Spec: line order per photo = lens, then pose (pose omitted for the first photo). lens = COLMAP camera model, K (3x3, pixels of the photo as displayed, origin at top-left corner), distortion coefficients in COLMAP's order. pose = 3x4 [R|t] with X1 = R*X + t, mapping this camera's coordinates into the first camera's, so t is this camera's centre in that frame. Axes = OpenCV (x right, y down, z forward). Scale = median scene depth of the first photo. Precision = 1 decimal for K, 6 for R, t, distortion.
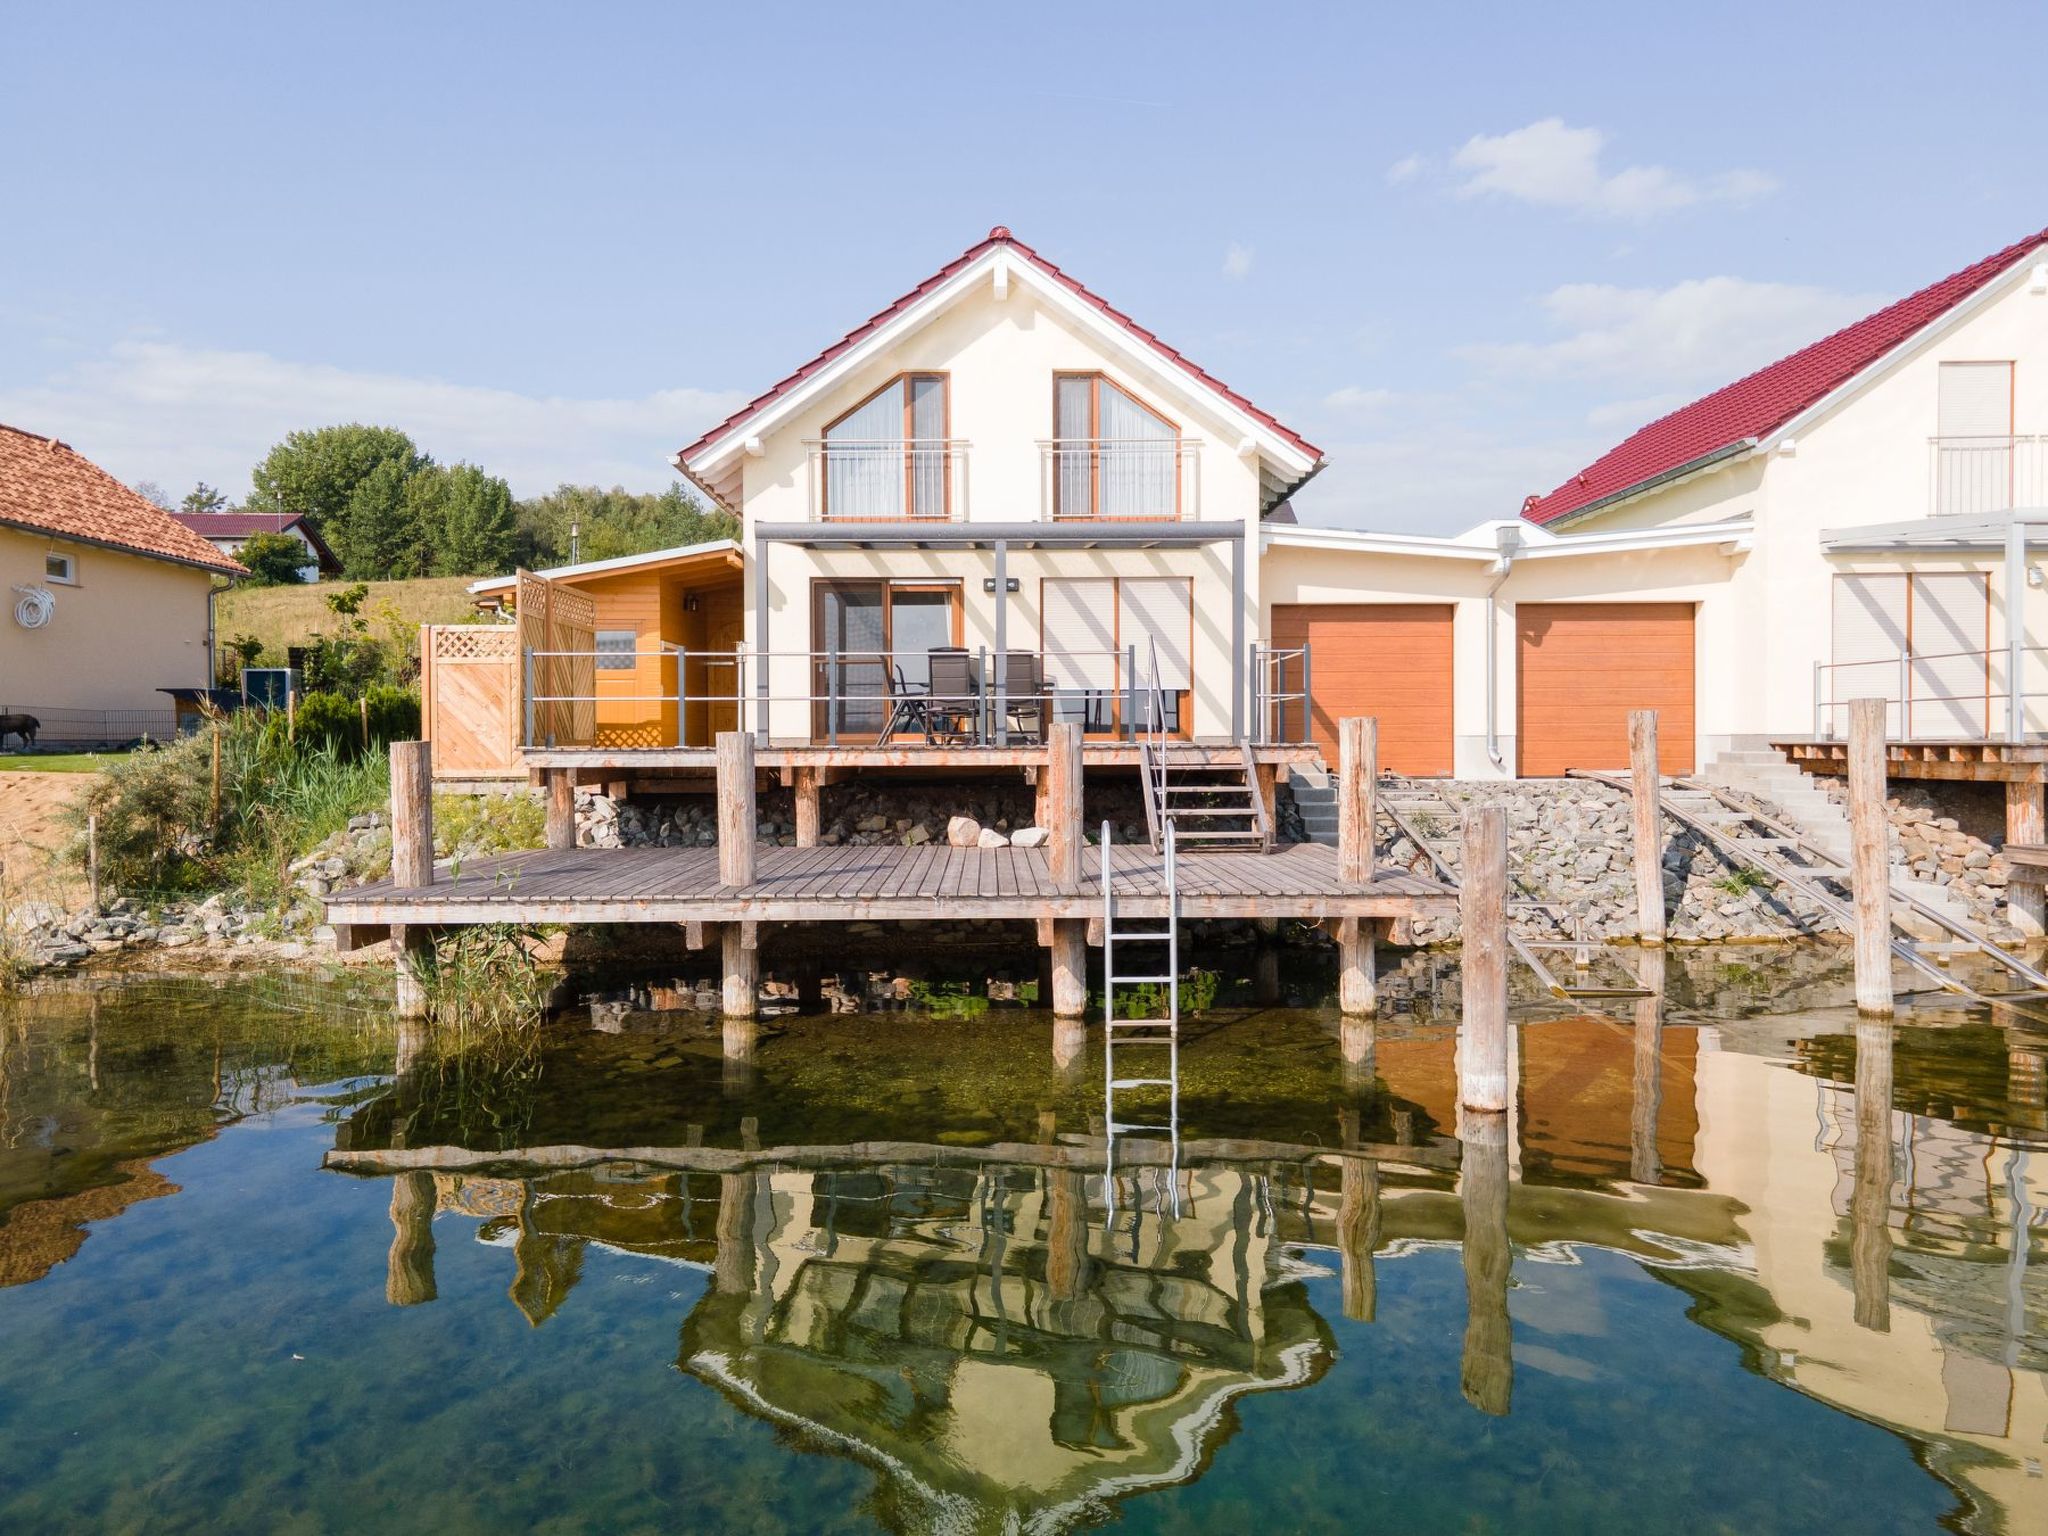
lens RADIAL K [[1510.1, 0, 1022.2], [0, 1510.1, 748.3], [0, 0, 1]] dist [0.000944, 0.081806]
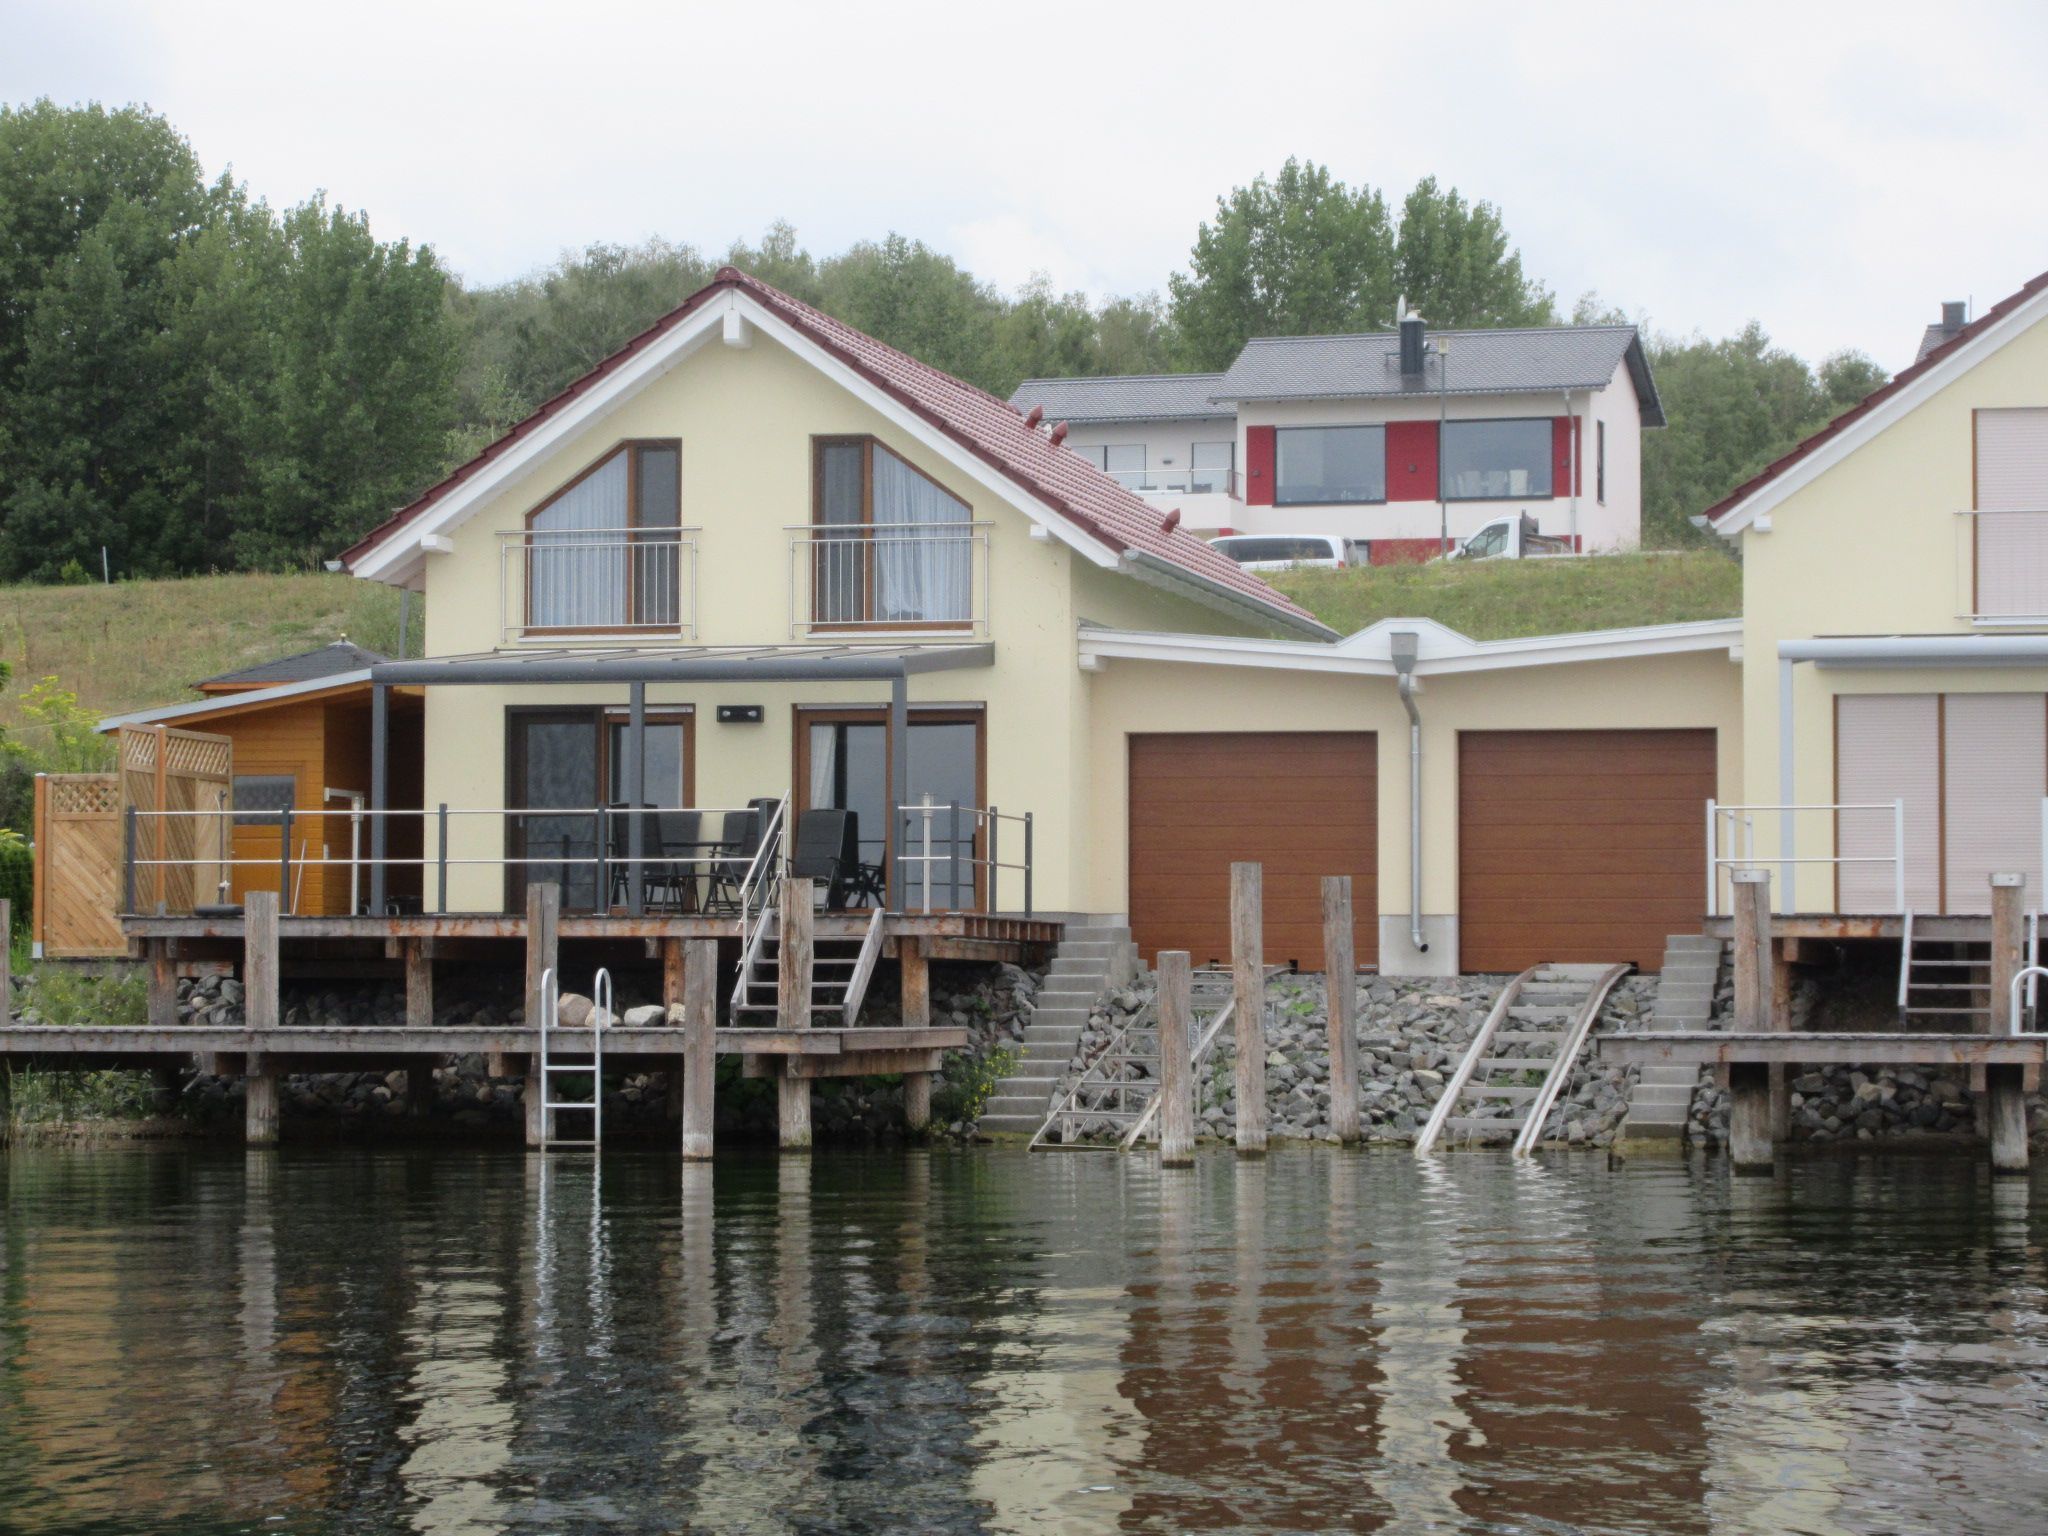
lens RADIAL K [[5356.6, 0, 1024.0], [0, 5356.6, 768.0], [0, 0, 1]] dist [0.099241, 0.163592]
pose [[0.972467, -0.002650, -0.233025, 0.763332], [-0.009201, 0.998719, -0.049755, 0.053533], [0.232858, 0.050530, 0.971197, -1.620931]]
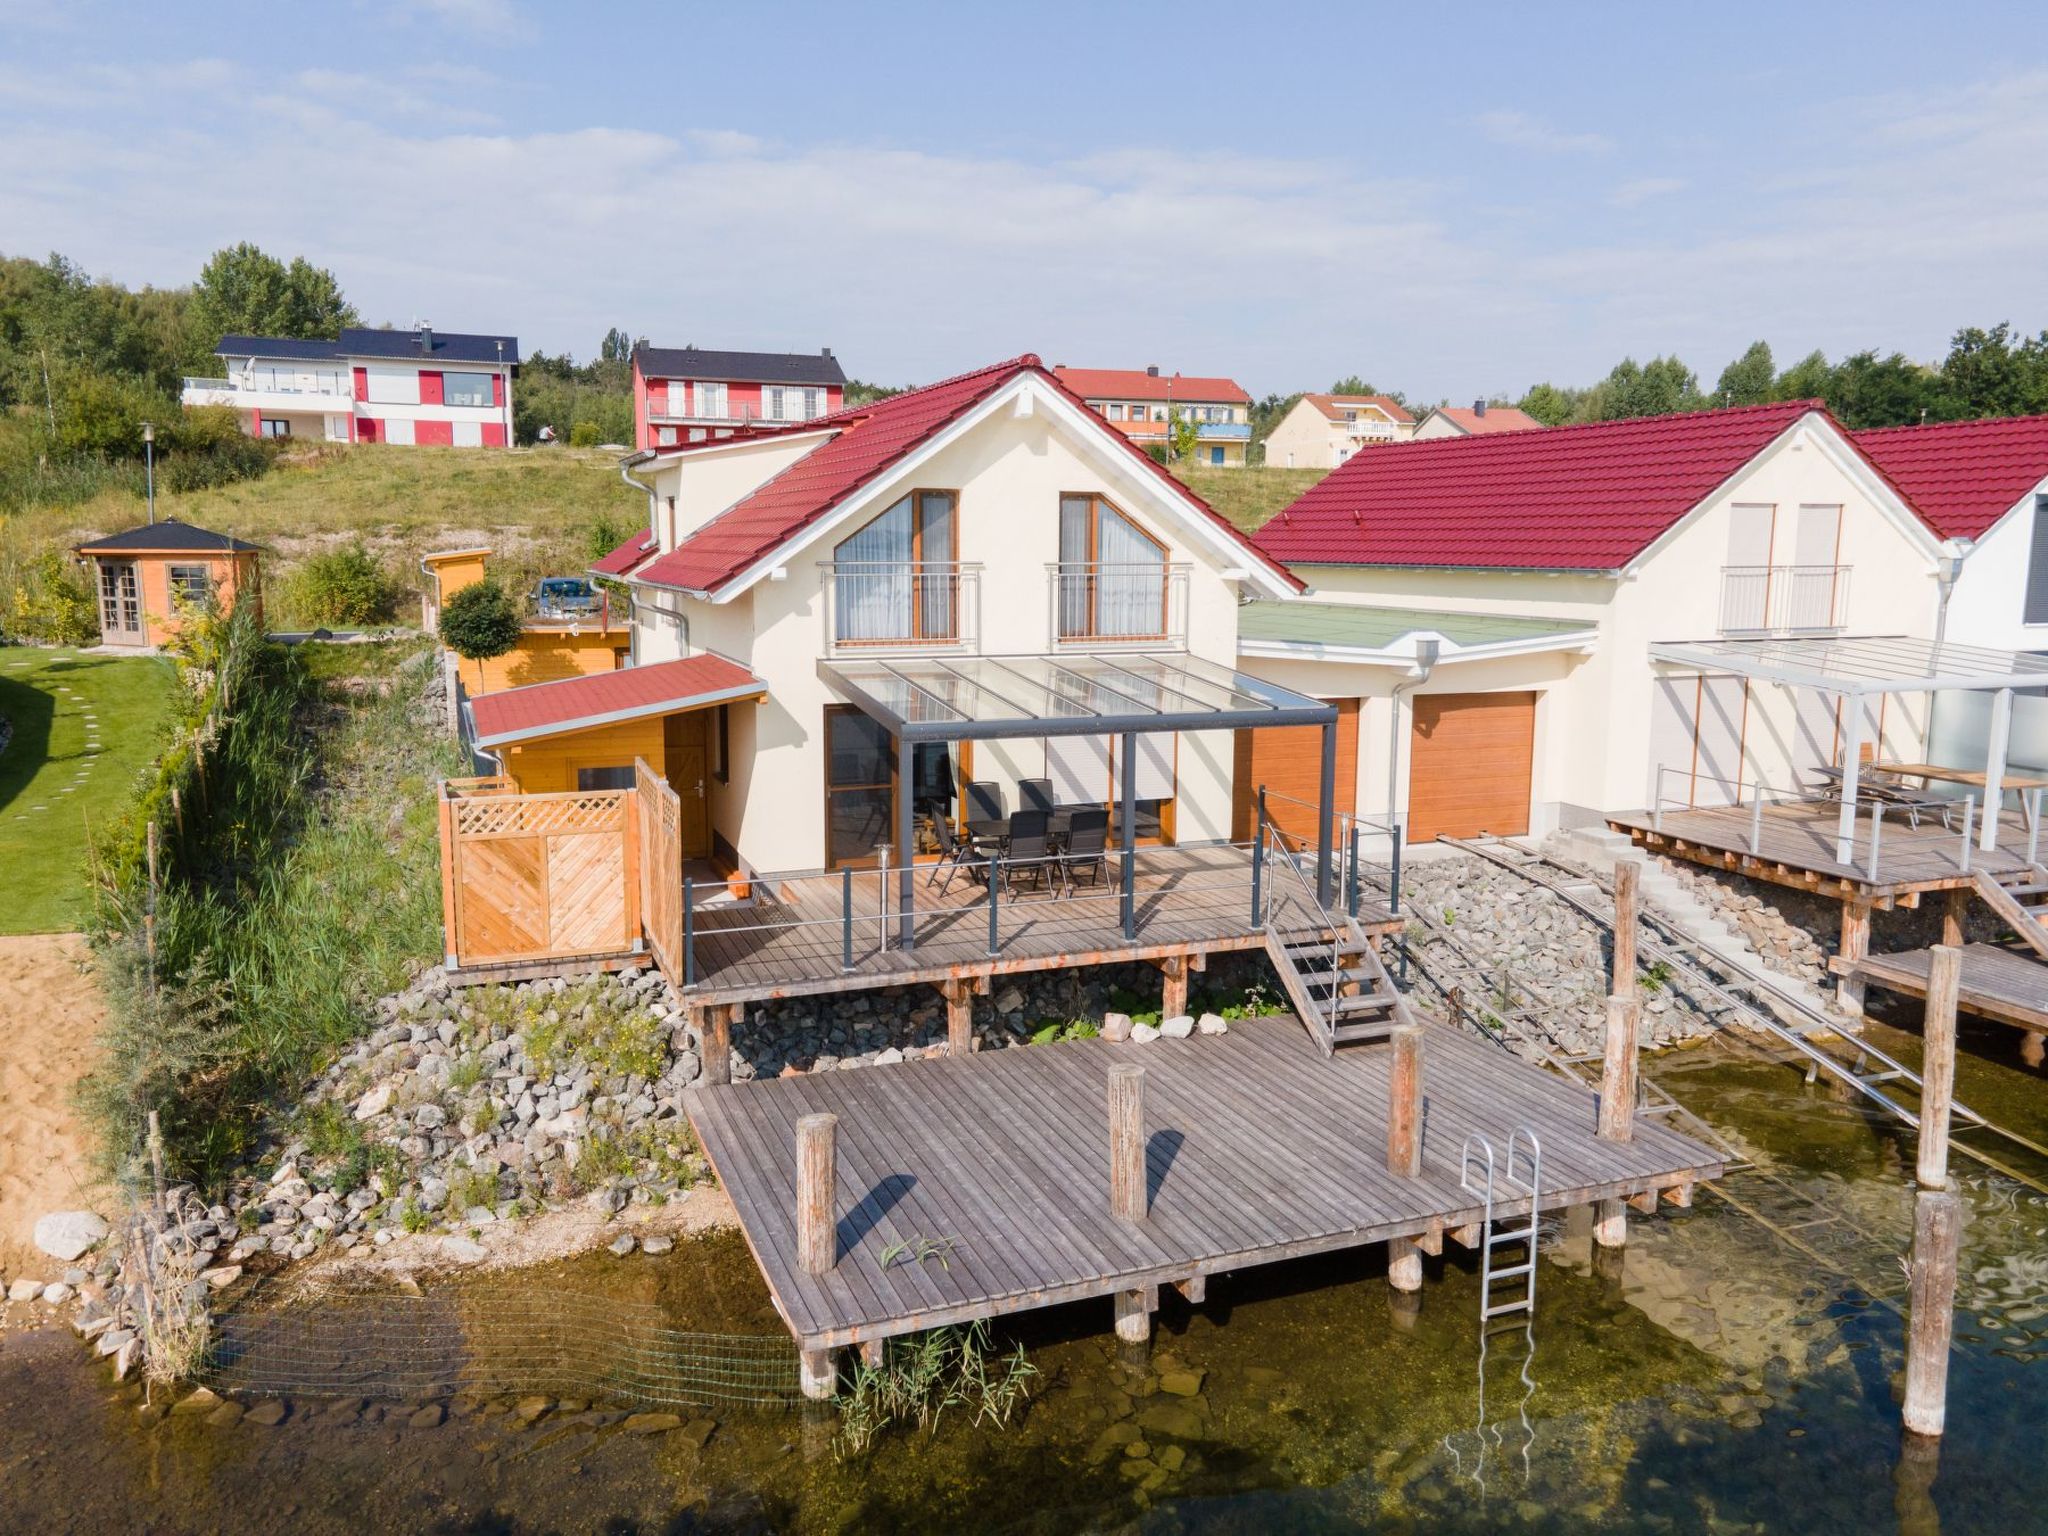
lens RADIAL K [[1481.6, 0, 1029.0], [0, 1481.6, 740.9], [0, 0, 1]] dist [0.054546, -0.001560]
pose [[0.933449, -0.034978, 0.357002, -0.356372], [-0.011034, 0.991964, 0.126040, -0.210455], [-0.358542, -0.121591, 0.925561, 0.074461]]
